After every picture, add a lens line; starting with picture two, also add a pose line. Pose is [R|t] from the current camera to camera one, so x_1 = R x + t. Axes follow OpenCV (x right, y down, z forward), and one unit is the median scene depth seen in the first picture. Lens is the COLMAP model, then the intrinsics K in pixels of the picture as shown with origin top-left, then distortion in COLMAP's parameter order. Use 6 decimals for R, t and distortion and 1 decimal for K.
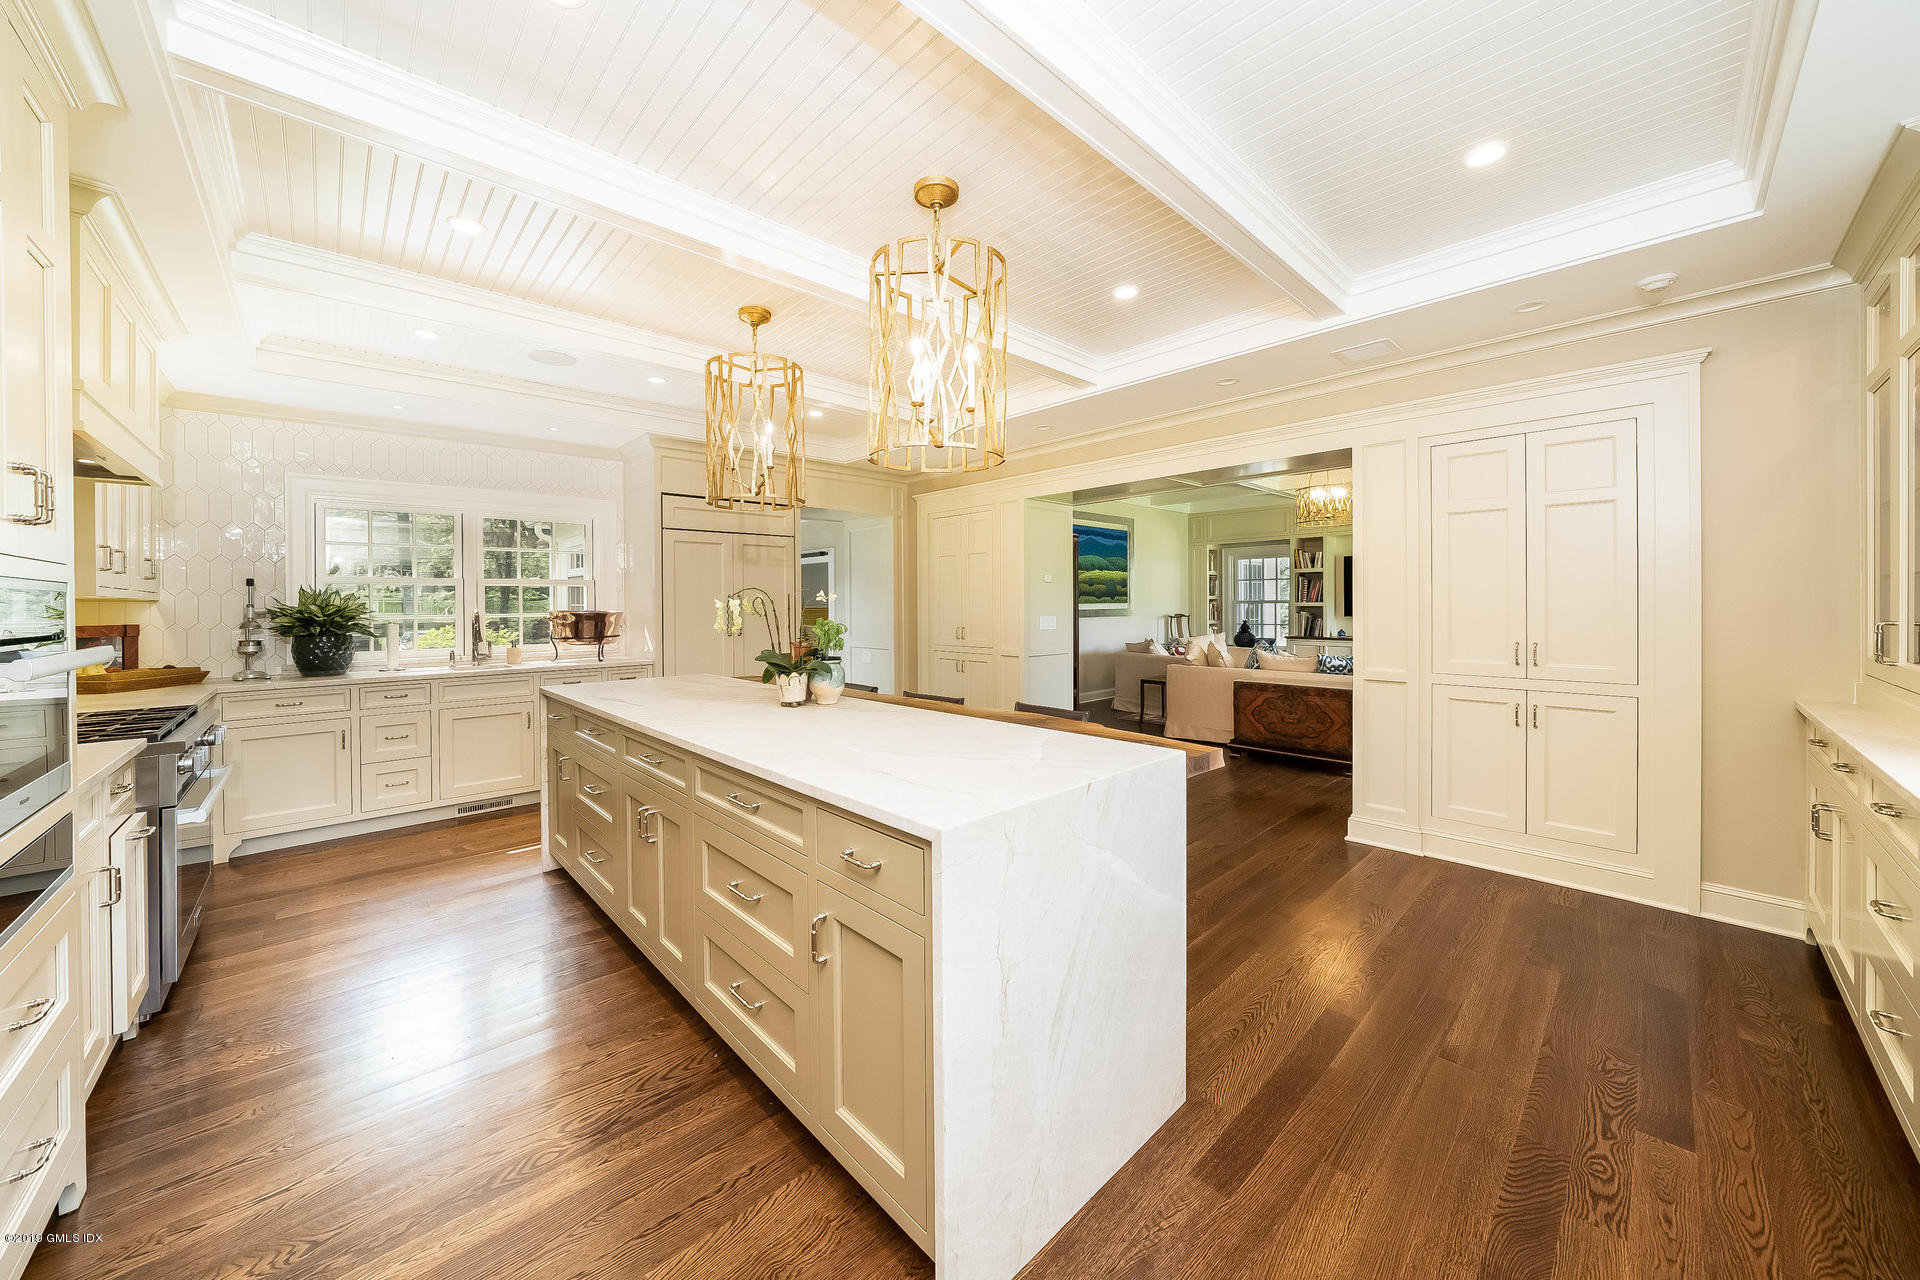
lens RADIAL K [[674.7, 0, 952.7], [0, 674.7, 607.5], [0, 0, 1]] dist [-0.000788, -0.000081]
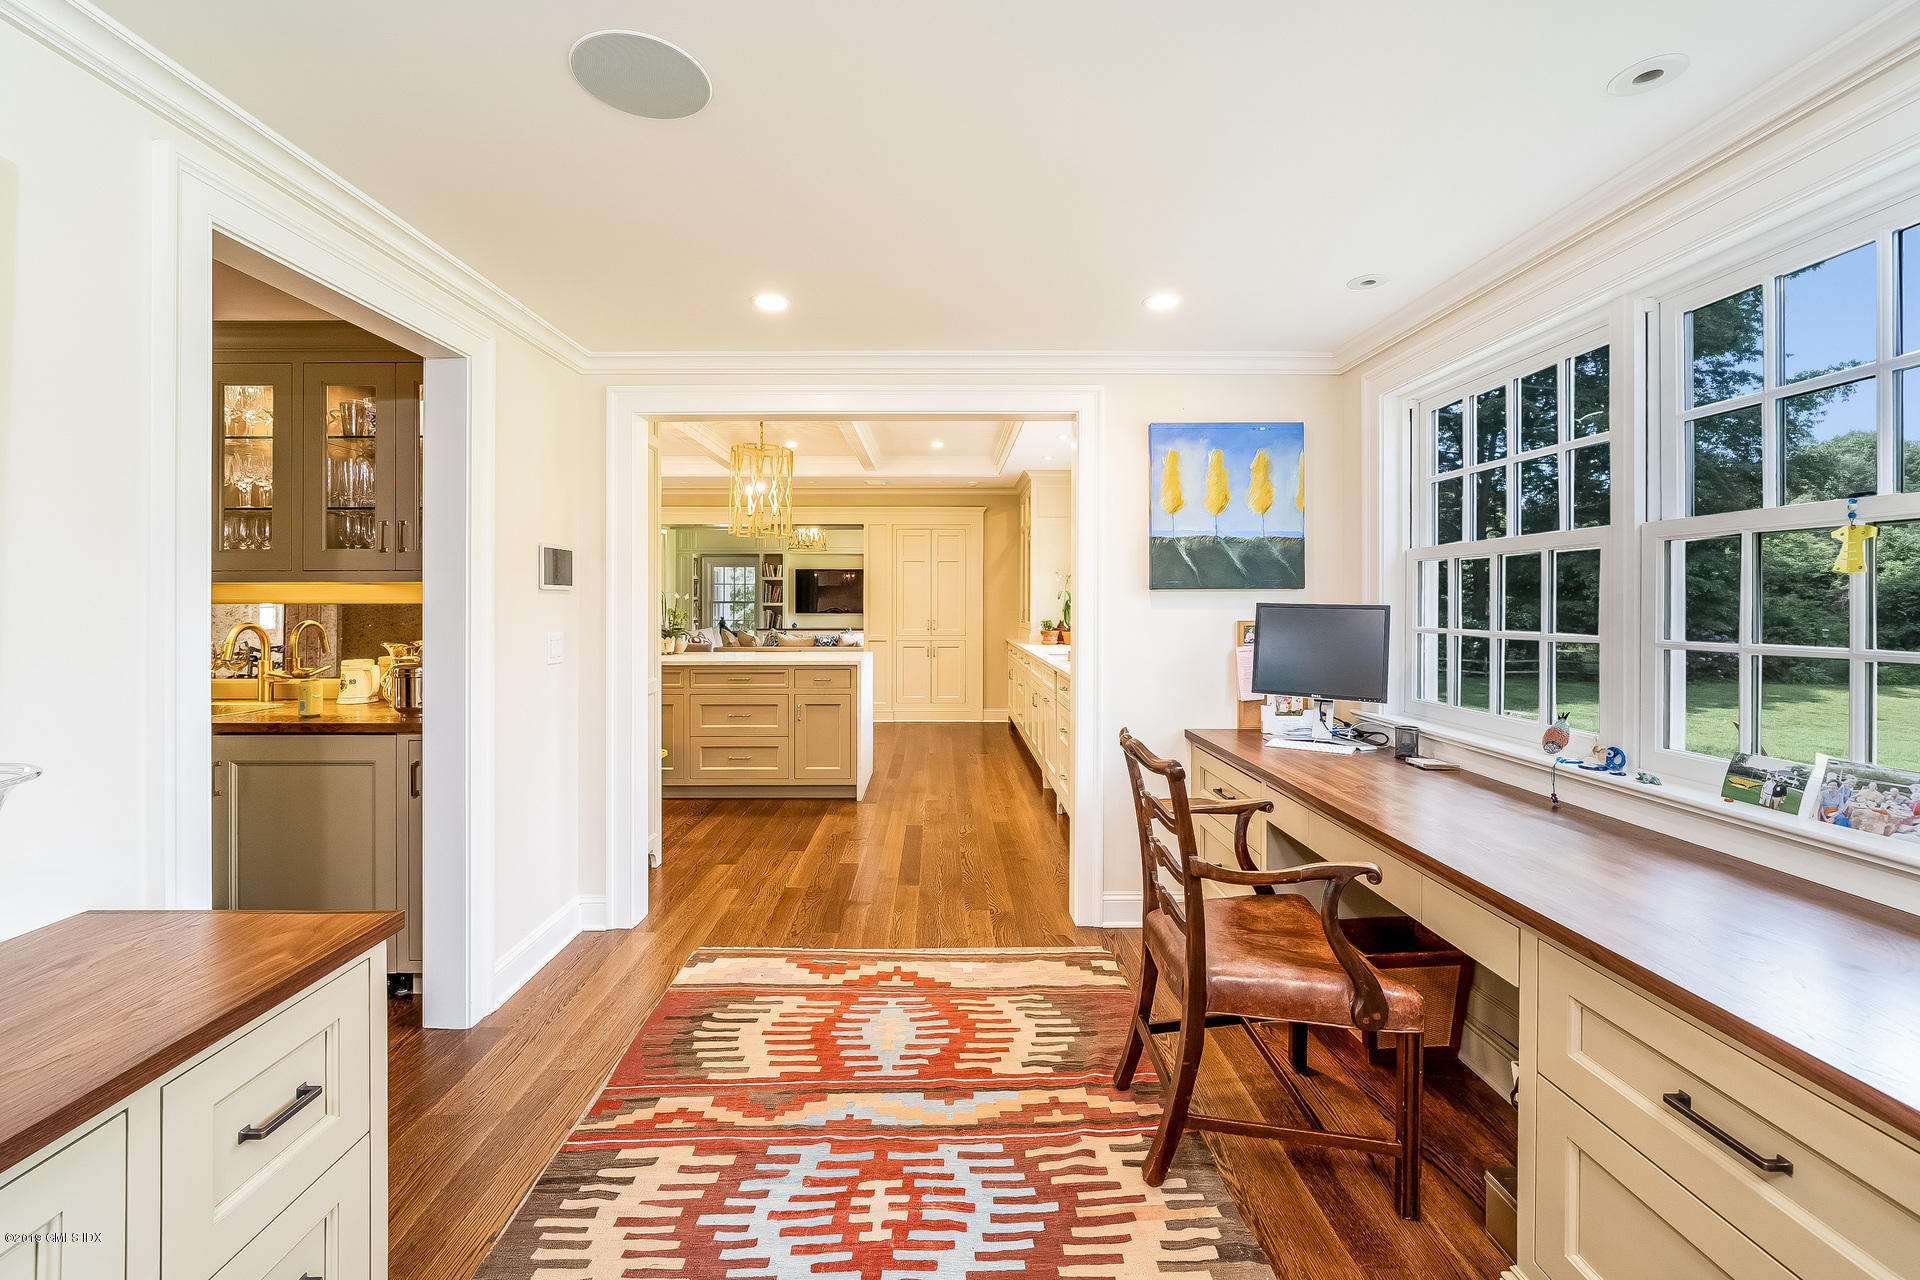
lens RADIAL K [[778.4, 0, 956.0], [0, 778.4, 604.8], [0, 0, 1]] dist [0.000010, -0.000002]
pose [[0.666644, 0.009017, 0.745322, -0.898225], [-0.003634, 0.999954, -0.008847, 0.020699], [-0.745368, 0.003189, 0.666646, -0.694006]]
